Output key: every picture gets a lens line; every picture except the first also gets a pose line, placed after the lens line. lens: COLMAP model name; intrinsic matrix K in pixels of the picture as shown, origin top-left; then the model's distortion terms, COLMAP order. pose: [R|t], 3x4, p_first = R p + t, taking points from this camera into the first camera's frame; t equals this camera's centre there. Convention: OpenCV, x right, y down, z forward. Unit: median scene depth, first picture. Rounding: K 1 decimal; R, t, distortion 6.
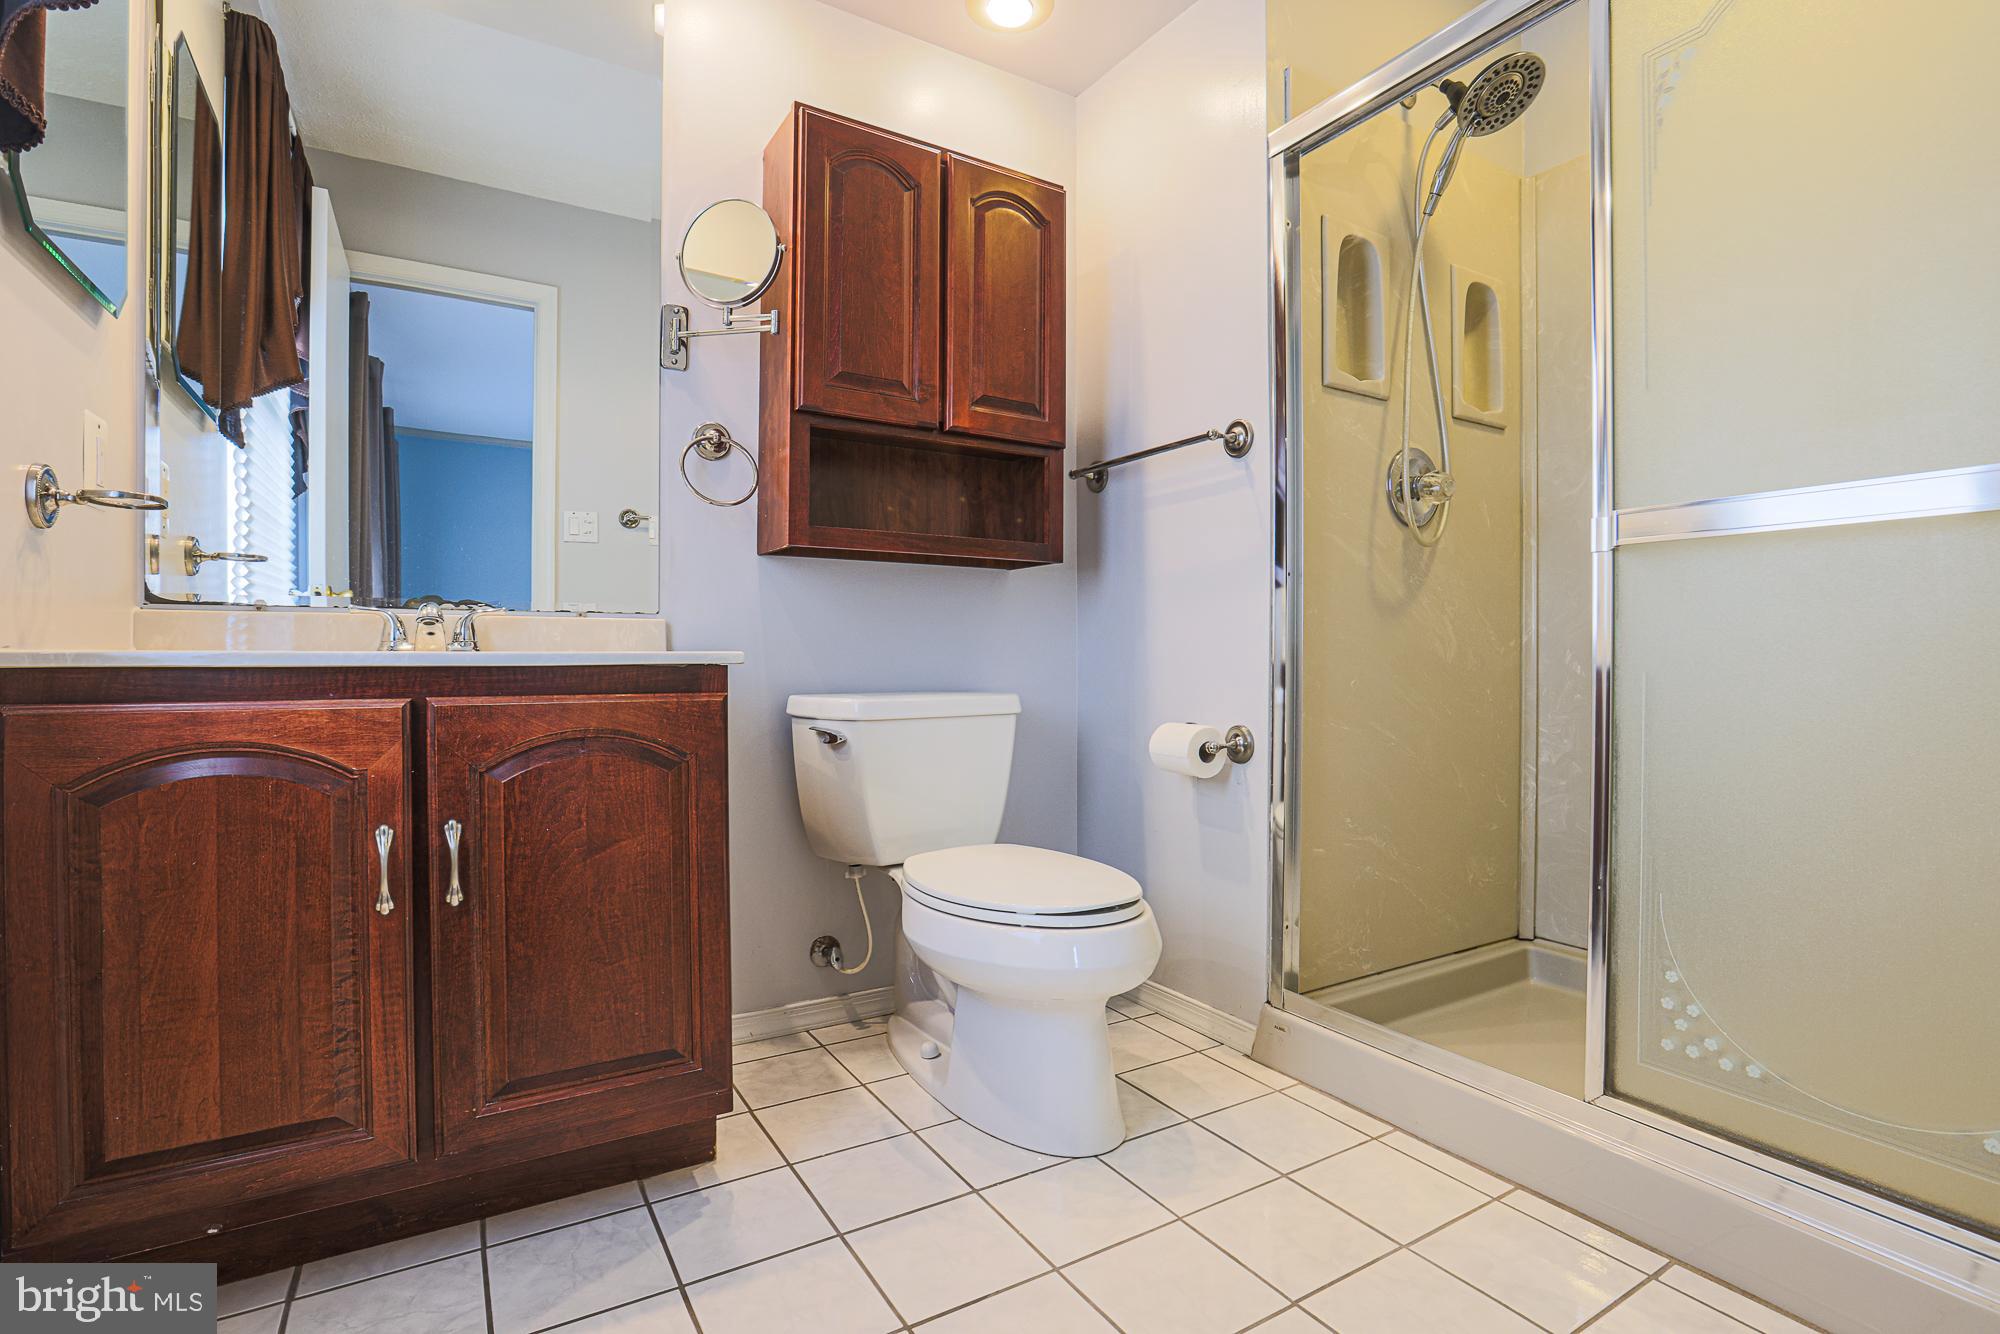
lens RADIAL K [[923.5, 0, 972.8], [0, 923.5, 639.9], [0, 0, 1]] dist [-0.055867, 0.018123]
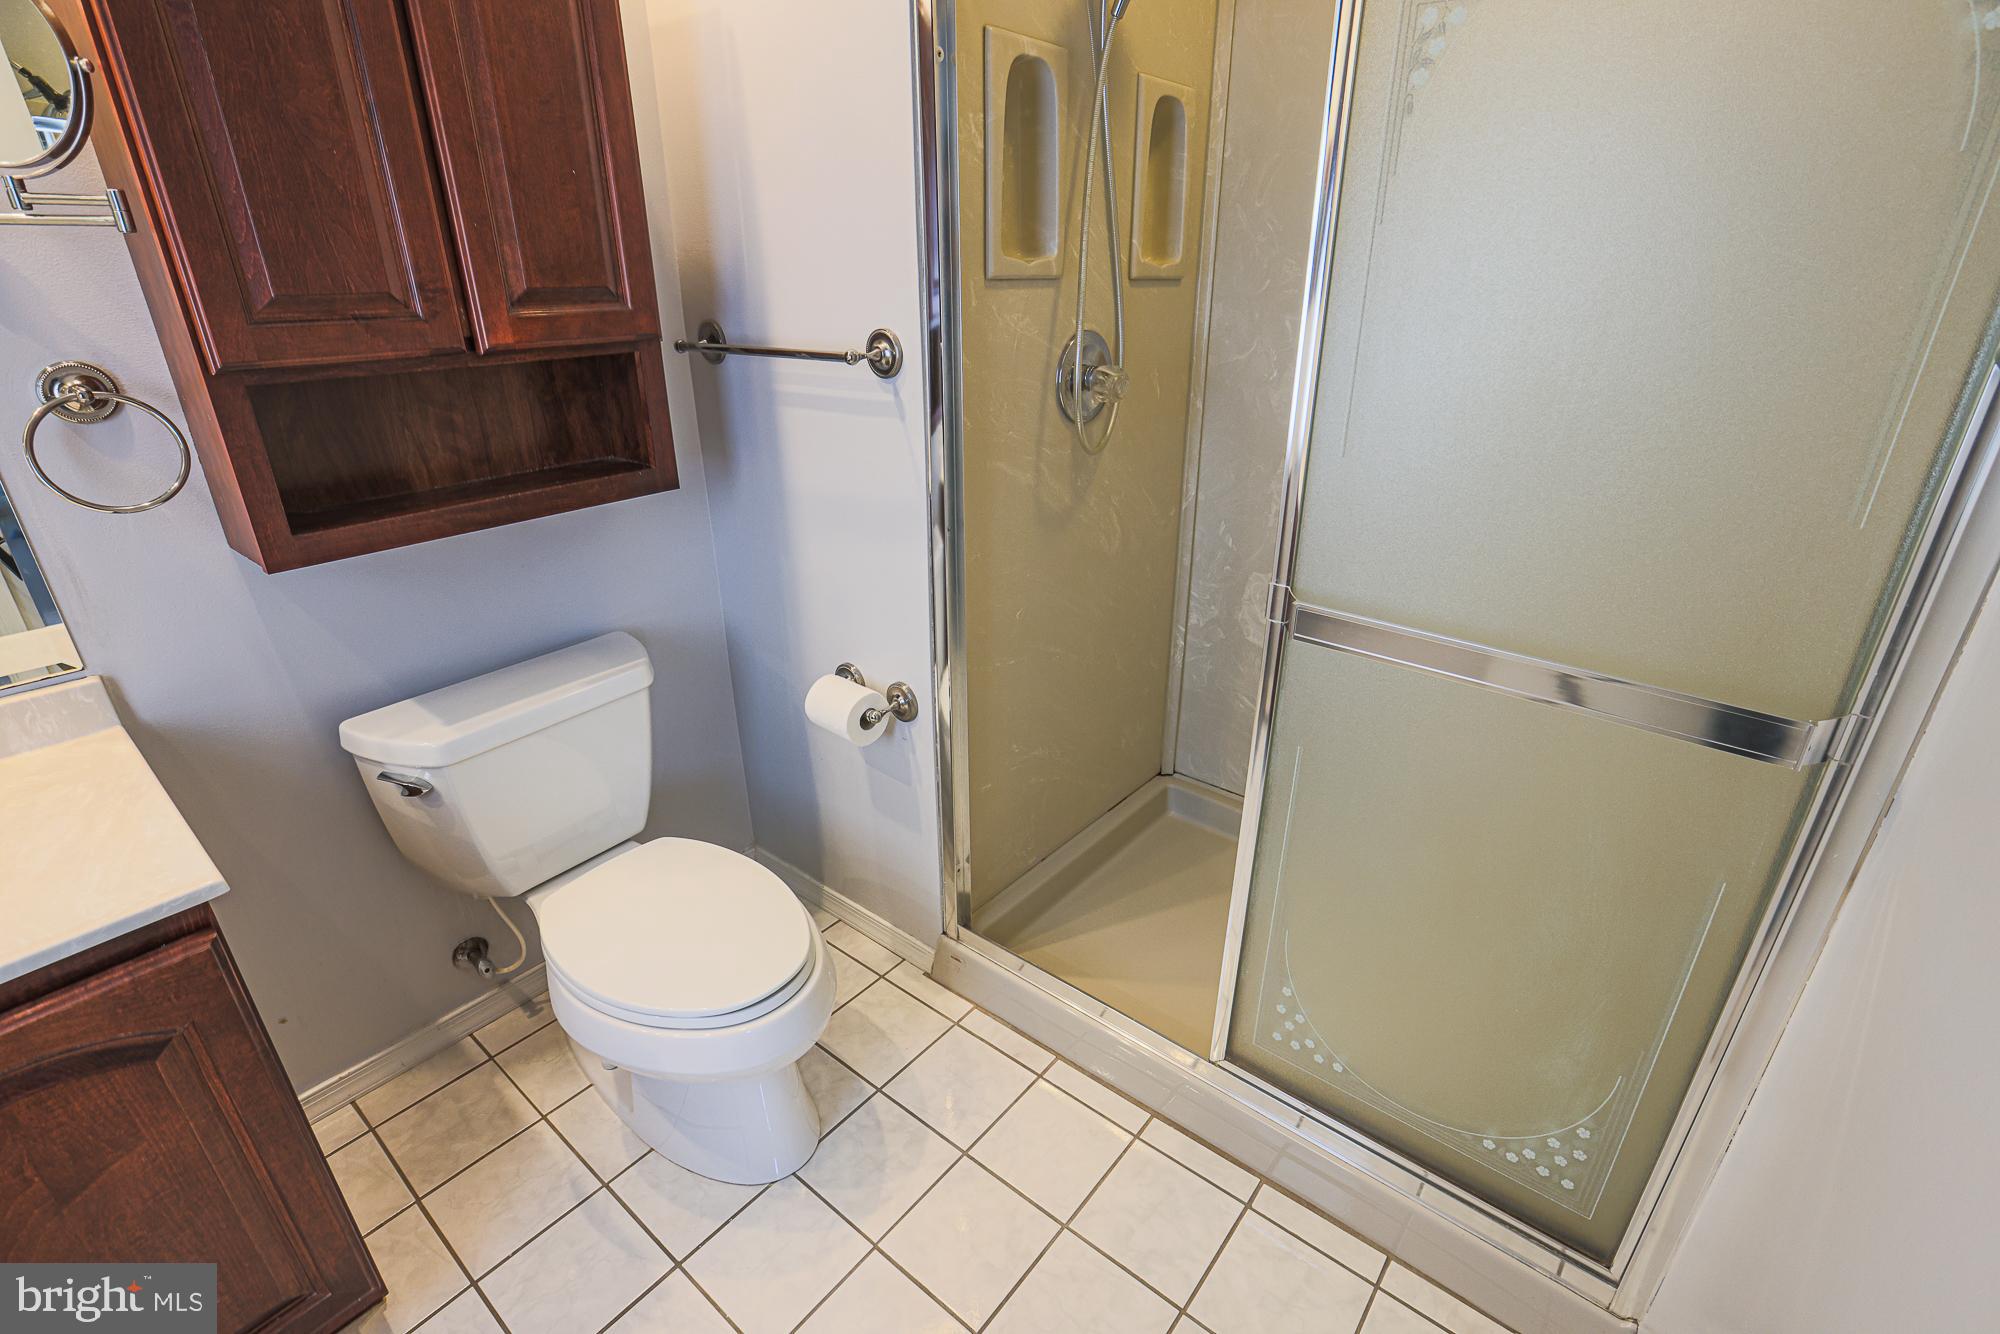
lens RADIAL K [[923.5, 0, 986.4], [0, 923.5, 661.9], [0, 0, 1]] dist [-0.055867, 0.018123]
pose [[0.934857, -0.155448, 0.319183, 0.074633], [0.012684, 0.913096, 0.407547, -0.284167], [-0.354797, -0.376949, 0.855586, 0.182867]]
